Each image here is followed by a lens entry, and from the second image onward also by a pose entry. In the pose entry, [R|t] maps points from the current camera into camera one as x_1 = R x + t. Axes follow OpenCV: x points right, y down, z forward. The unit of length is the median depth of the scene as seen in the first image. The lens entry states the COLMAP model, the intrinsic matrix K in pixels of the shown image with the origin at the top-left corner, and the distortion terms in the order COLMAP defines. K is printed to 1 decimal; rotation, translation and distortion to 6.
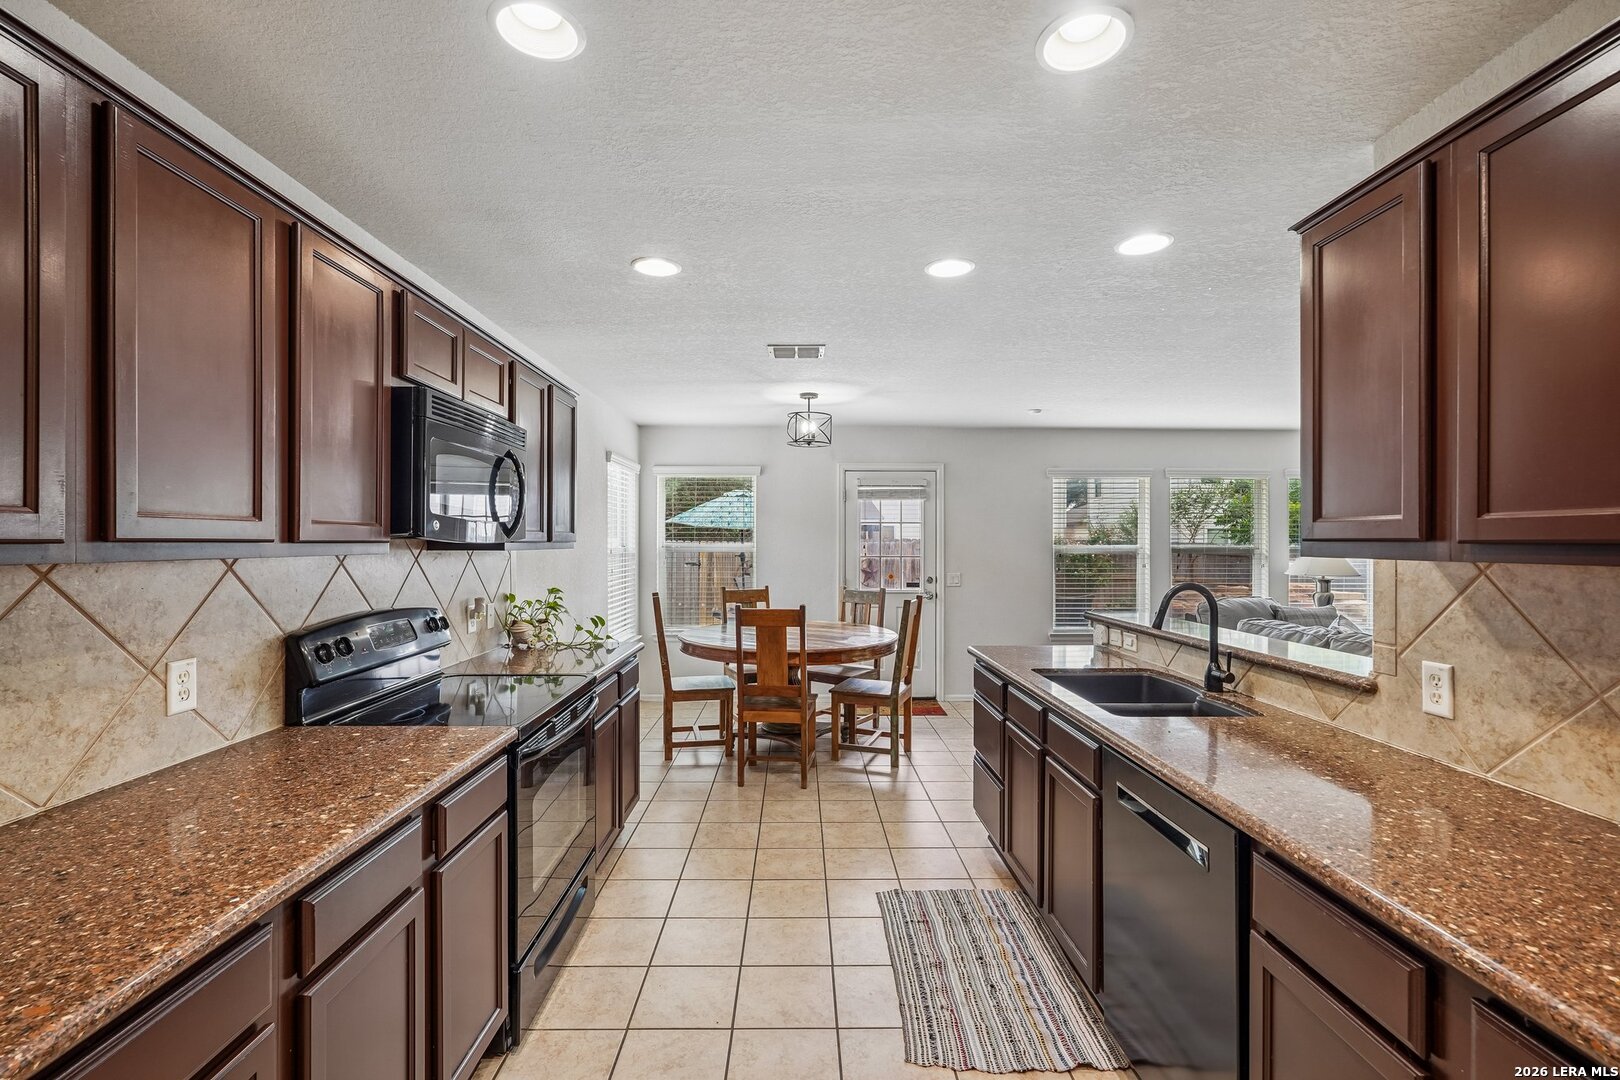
lens RADIAL K [[713.2, 0, 802.8], [0, 713.2, 542.9], [0, 0, 1]] dist [-0.016247, 0.010339]
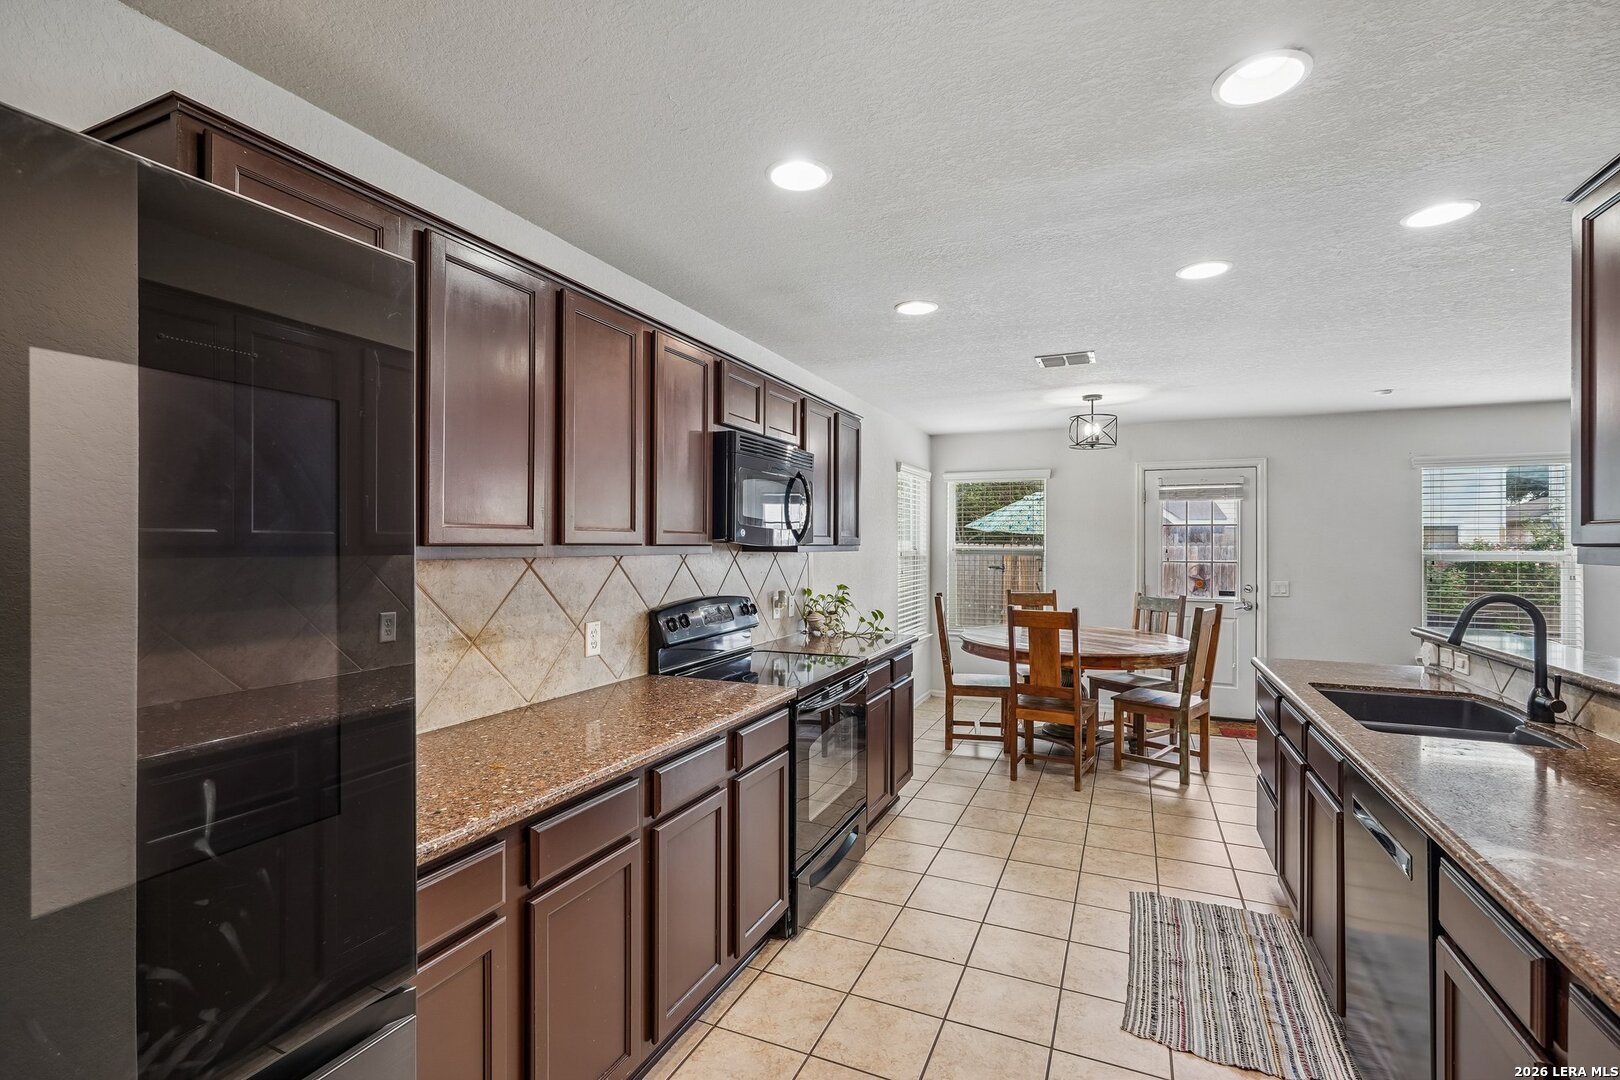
lens RADIAL K [[726.6, 0, 804.4], [0, 726.6, 545.3], [0, 0, 1]] dist [-0.000650, 0.000143]
pose [[0.910128, 0.002222, -0.414320, 0.113999], [-0.002638, 0.999996, -0.000432, -0.000716], [0.414318, 0.001486, 0.910131, -0.143373]]
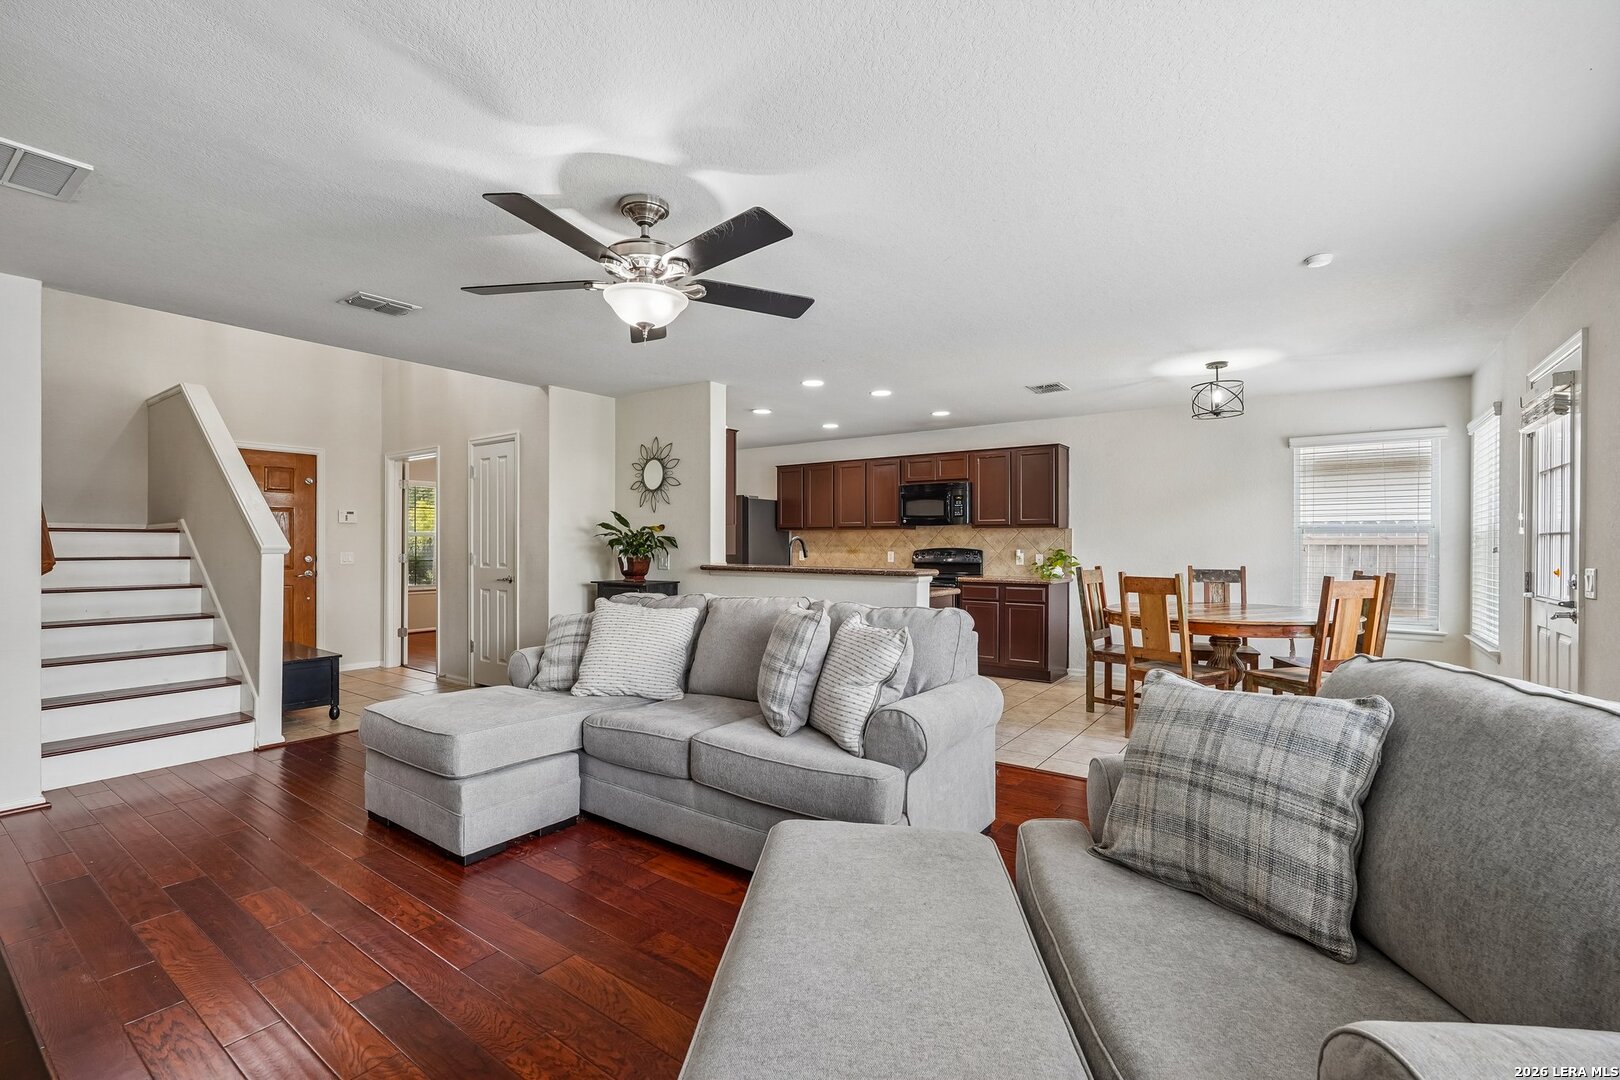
lens RADIAL K [[708.3, 0, 813.3], [0, 708.3, 542.0], [0, 0, 1]] dist [0.000467, 0.000278]
pose [[-0.589866, -0.001962, -0.807499, 1.980092], [-0.001085, 0.999998, -0.001637, 0.063740], [0.807500, -0.000090, -0.589867, 2.019995]]
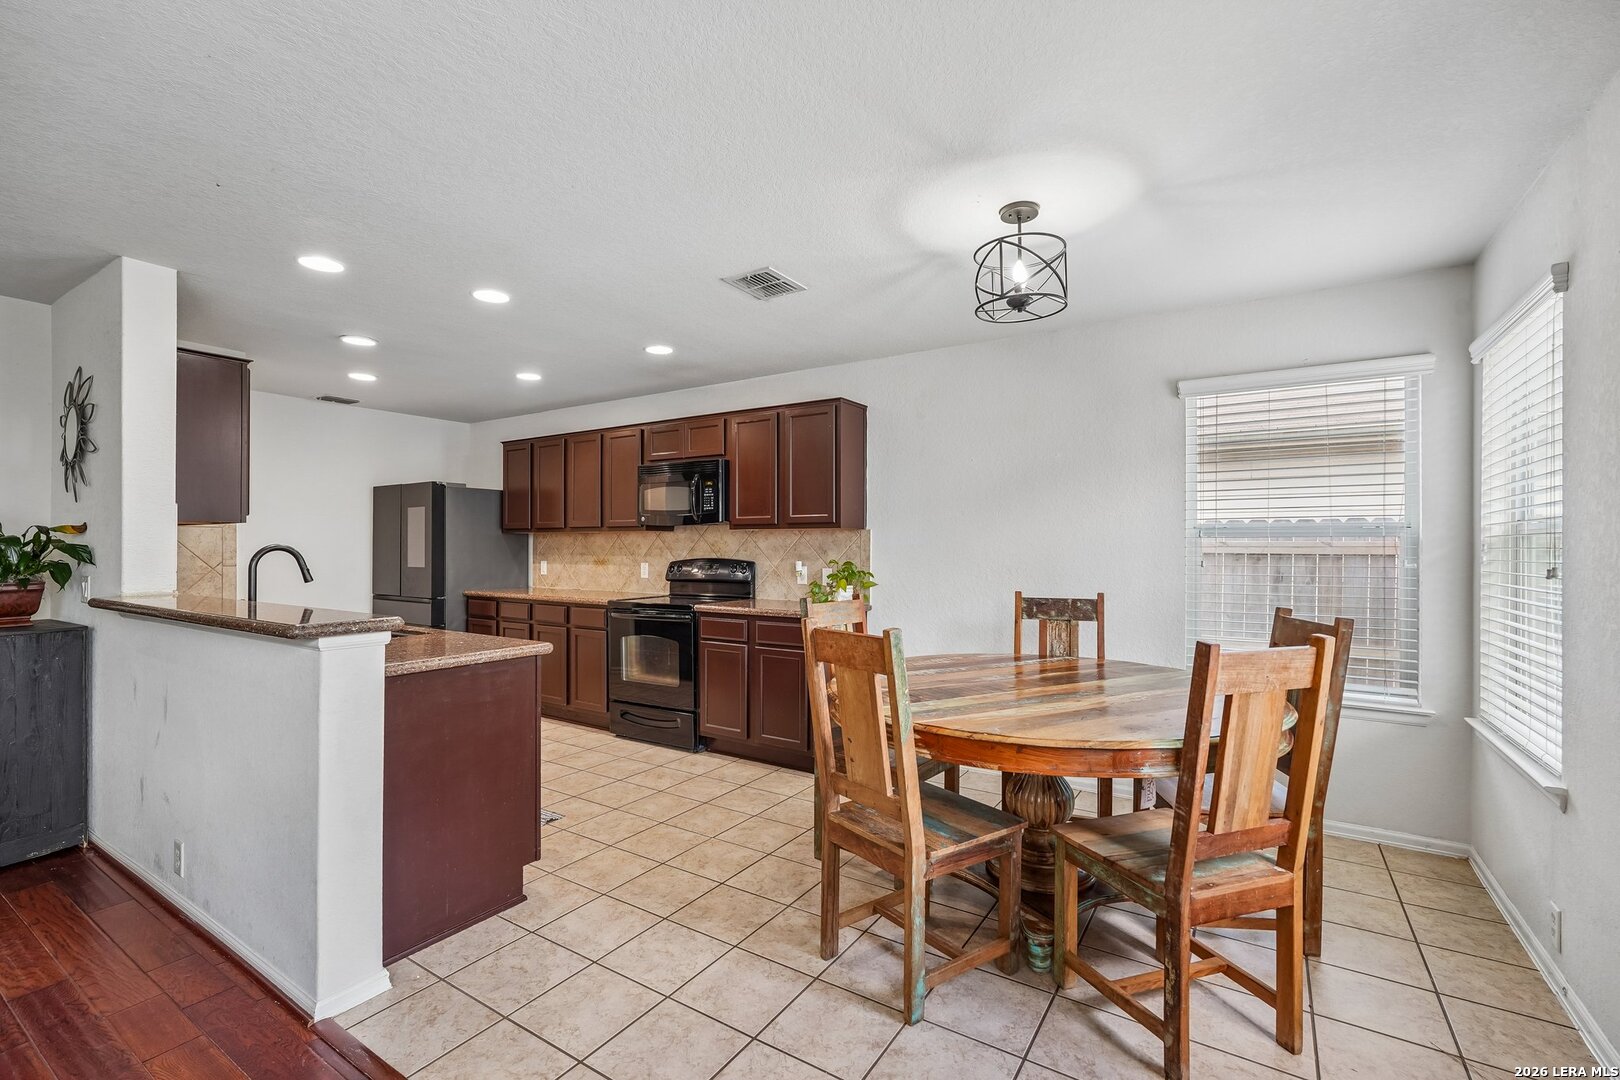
lens RADIAL K [[713.3, 0, 801.1], [0, 713.3, 544.0], [0, 0, 1]] dist [-0.014159, 0.006551]
pose [[-0.552812, -0.003444, -0.833299, 0.907407], [-0.001152, 0.999994, -0.003369, 0.049827], [0.833305, -0.000903, -0.552813, 2.061292]]
